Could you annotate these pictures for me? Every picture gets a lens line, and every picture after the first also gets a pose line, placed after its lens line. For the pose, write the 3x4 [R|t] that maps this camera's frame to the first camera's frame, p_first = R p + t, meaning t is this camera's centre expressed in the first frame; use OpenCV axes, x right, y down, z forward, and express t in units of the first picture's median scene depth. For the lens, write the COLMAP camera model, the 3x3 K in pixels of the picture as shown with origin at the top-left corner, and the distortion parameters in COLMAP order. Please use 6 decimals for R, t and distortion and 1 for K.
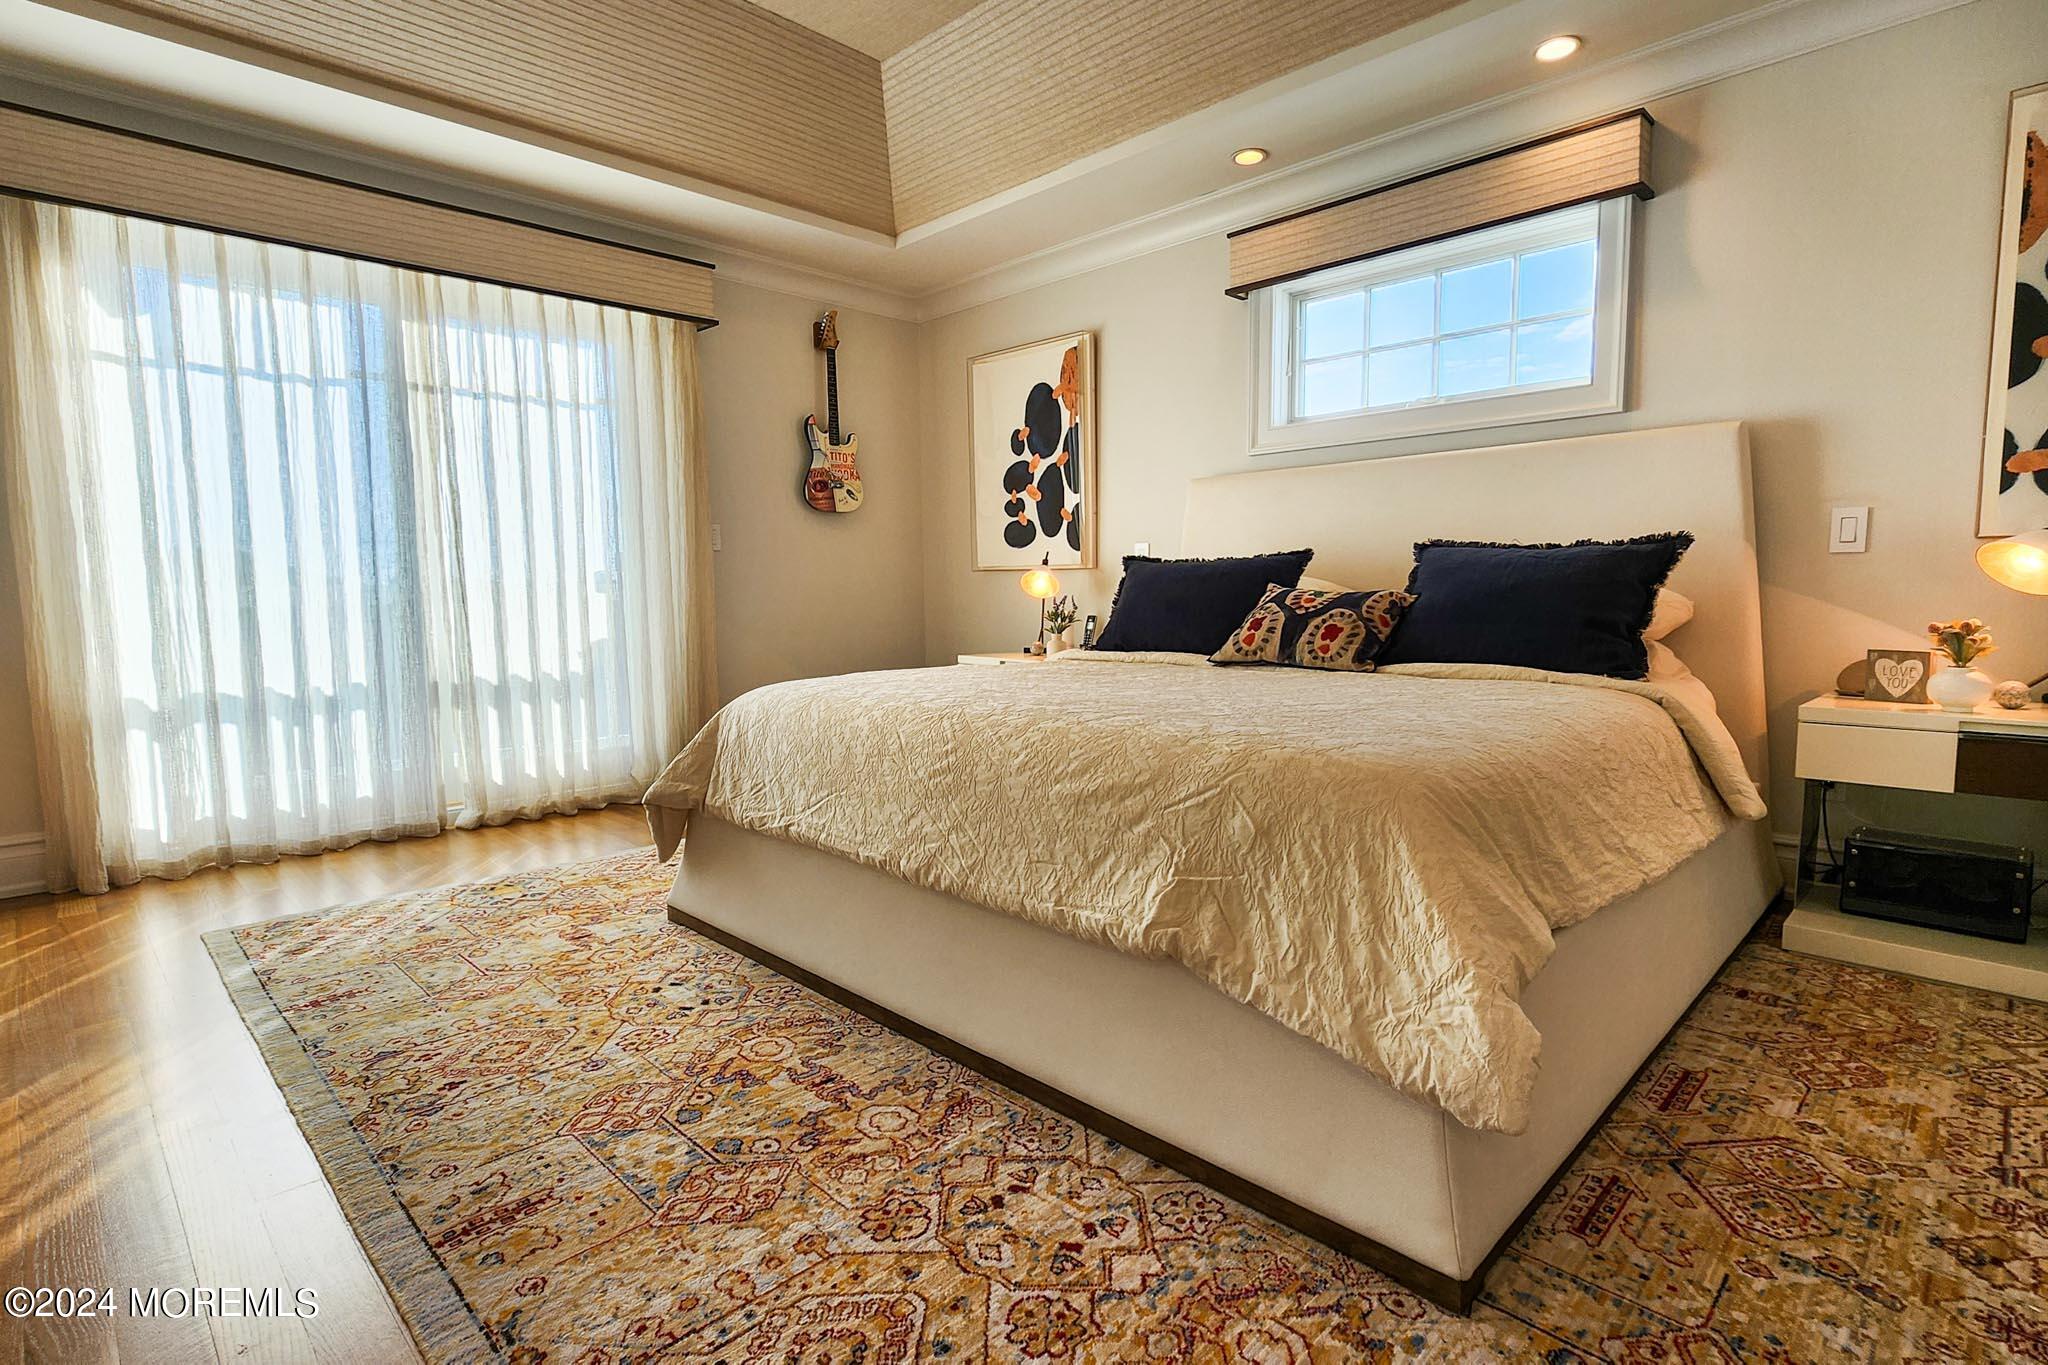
lens RADIAL K [[998.0, 0, 1031.1], [0, 998.0, 684.4], [0, 0, 1]] dist [0.002166, -0.000116]
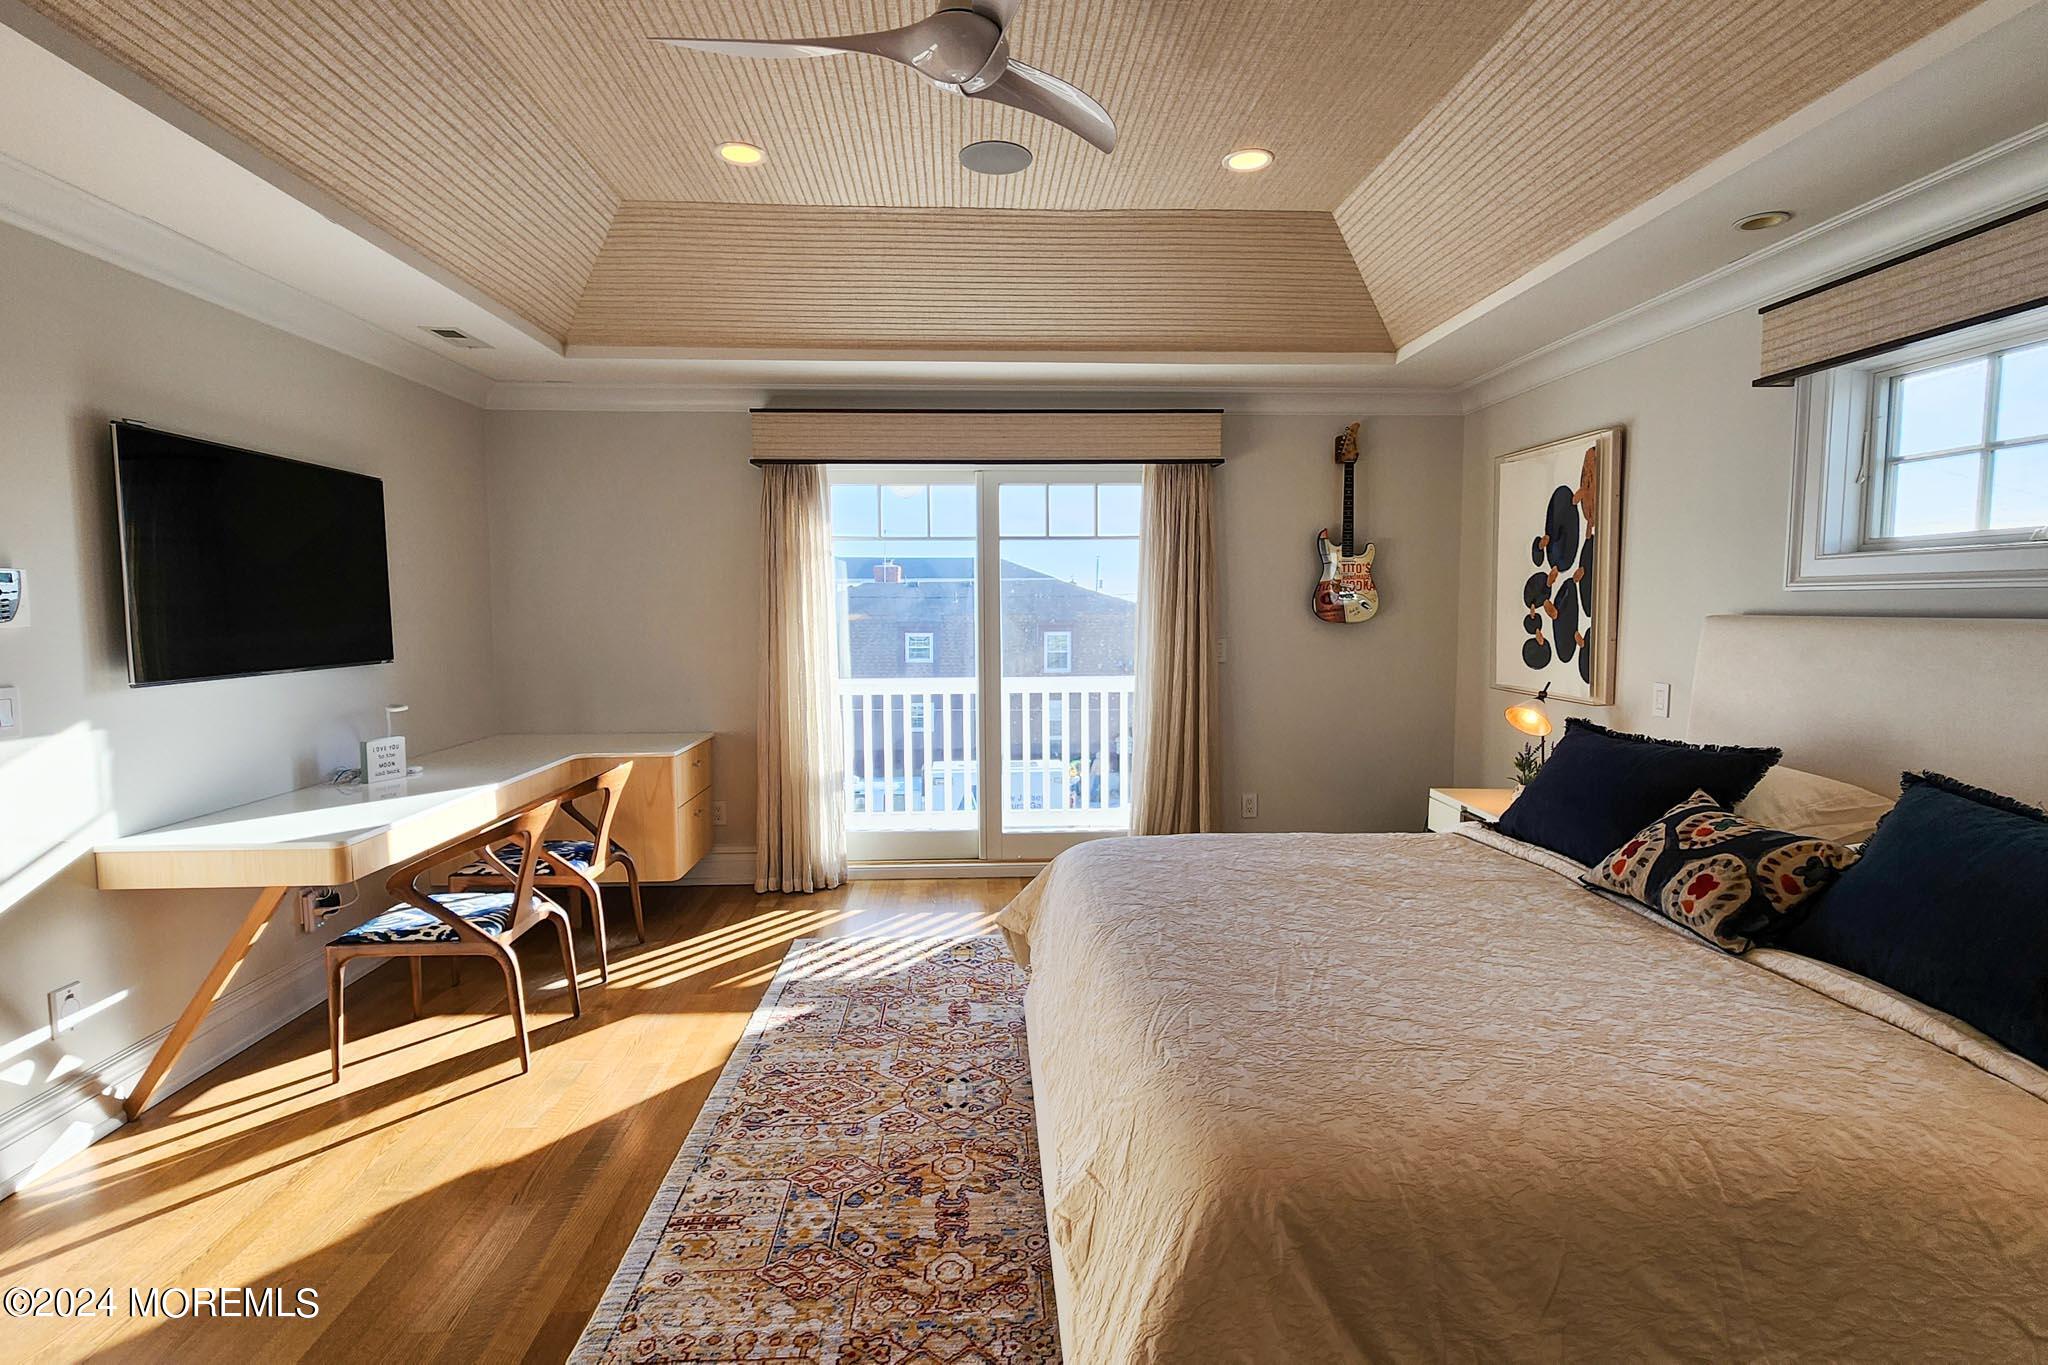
lens RADIAL K [[998.0, 0, 1031.1], [0, 998.0, 684.4], [0, 0, 1]] dist [0.002166, -0.000116]
pose [[0.740579, 0.062301, -0.669075, 0.425893], [-0.067517, 0.997553, 0.018154, -0.187005], [0.668569, 0.031730, 0.742973, 0.080759]]
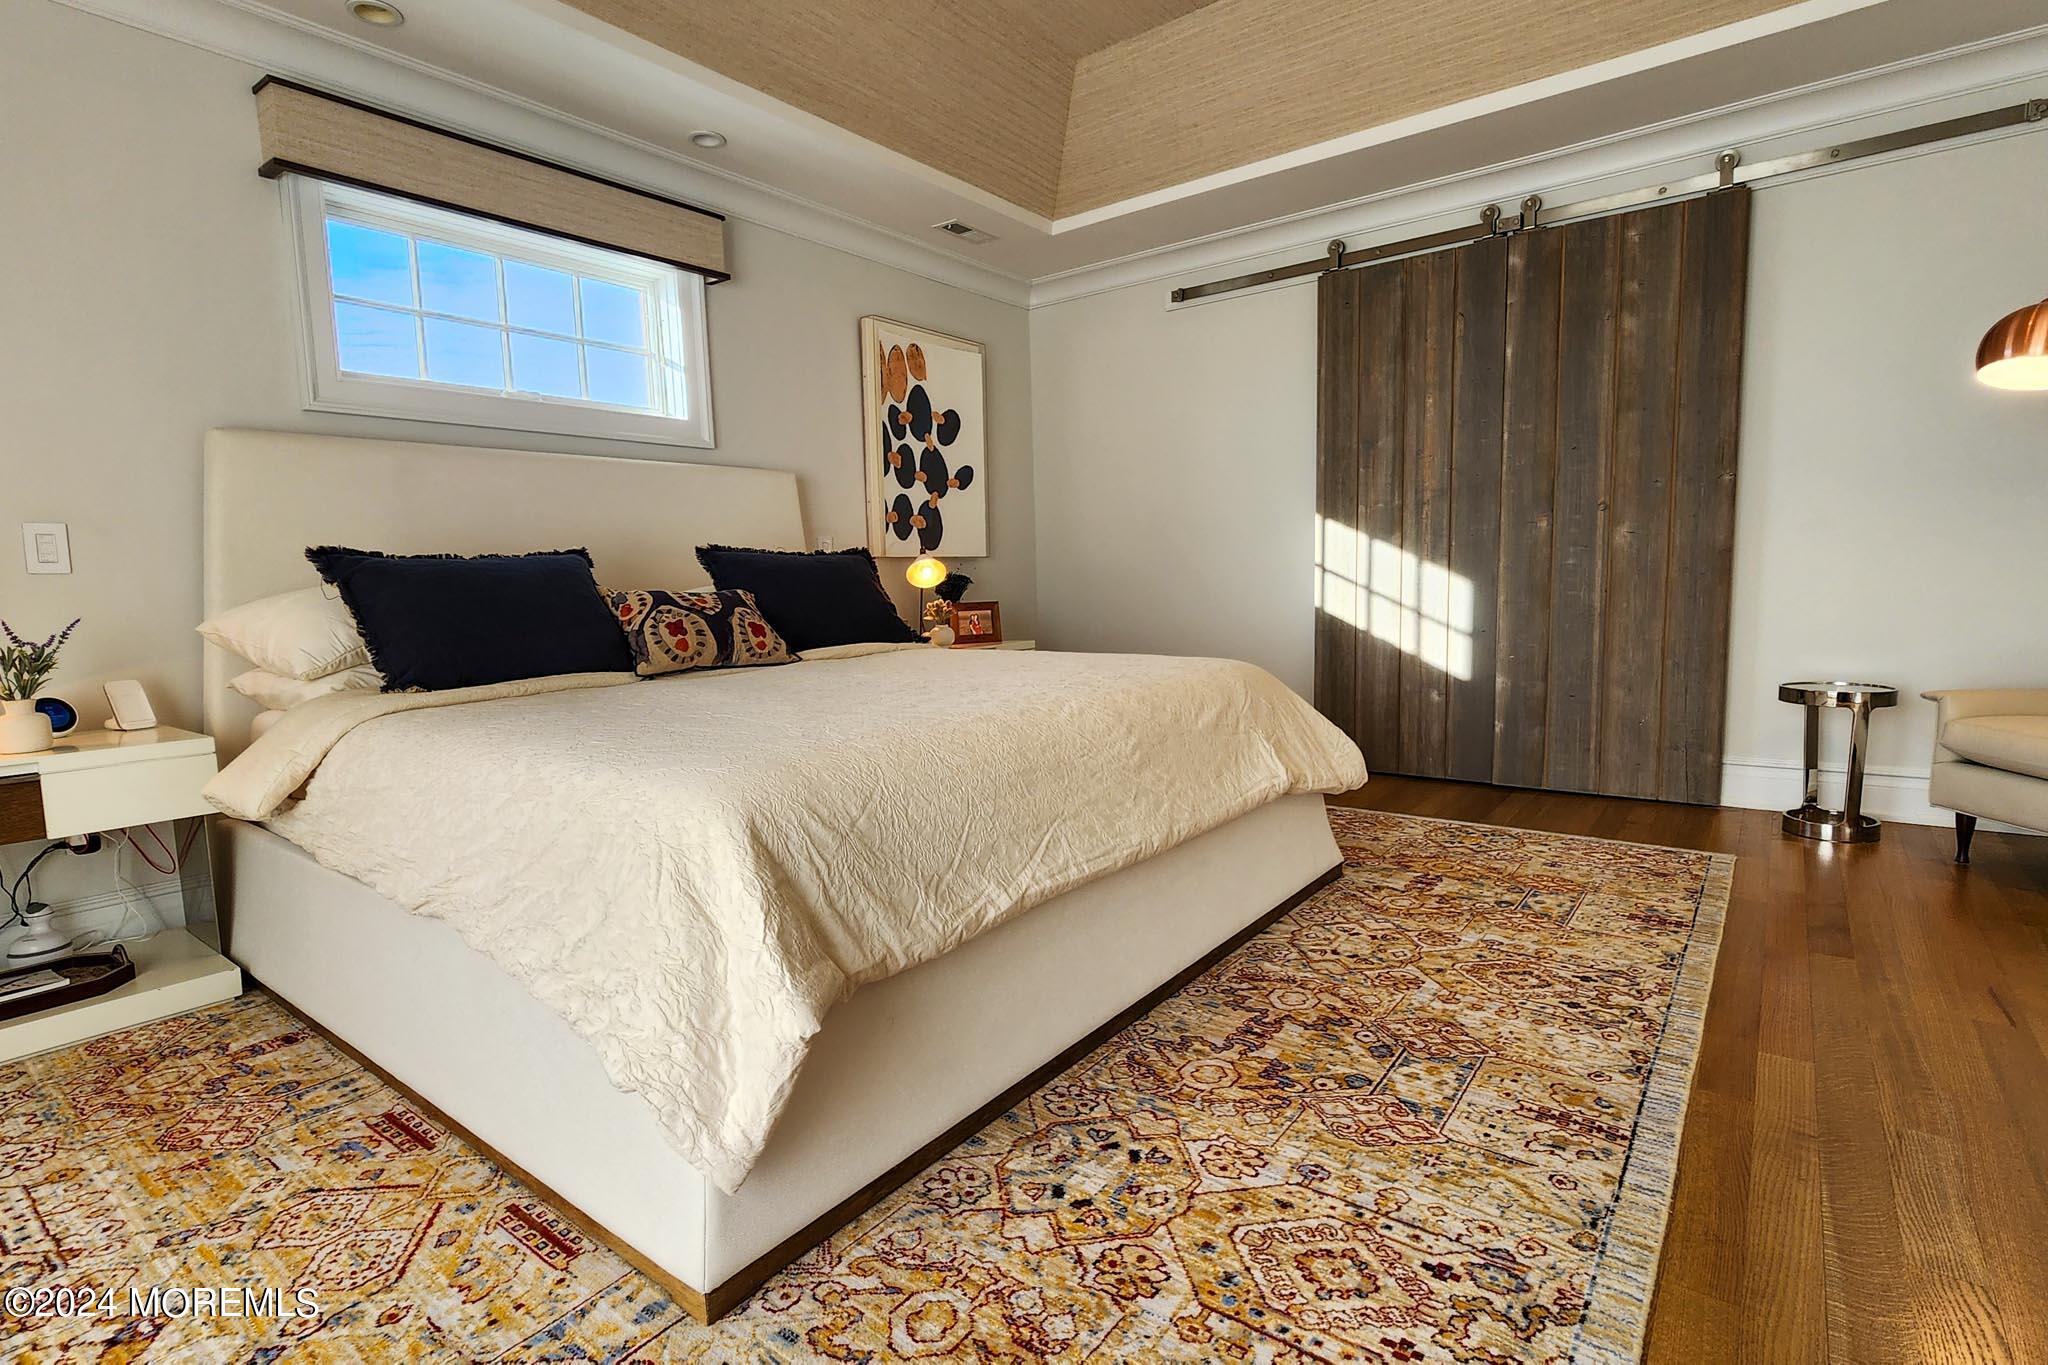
lens RADIAL K [[998.0, 0, 1031.1], [0, 998.0, 684.4], [0, 0, 1]] dist [0.002166, -0.000116]
pose [[-0.130189, -0.097537, 0.986680, -0.778706], [0.125521, 0.985521, 0.113984, -0.078860], [-0.983512, 0.138688, -0.116061, 0.852502]]
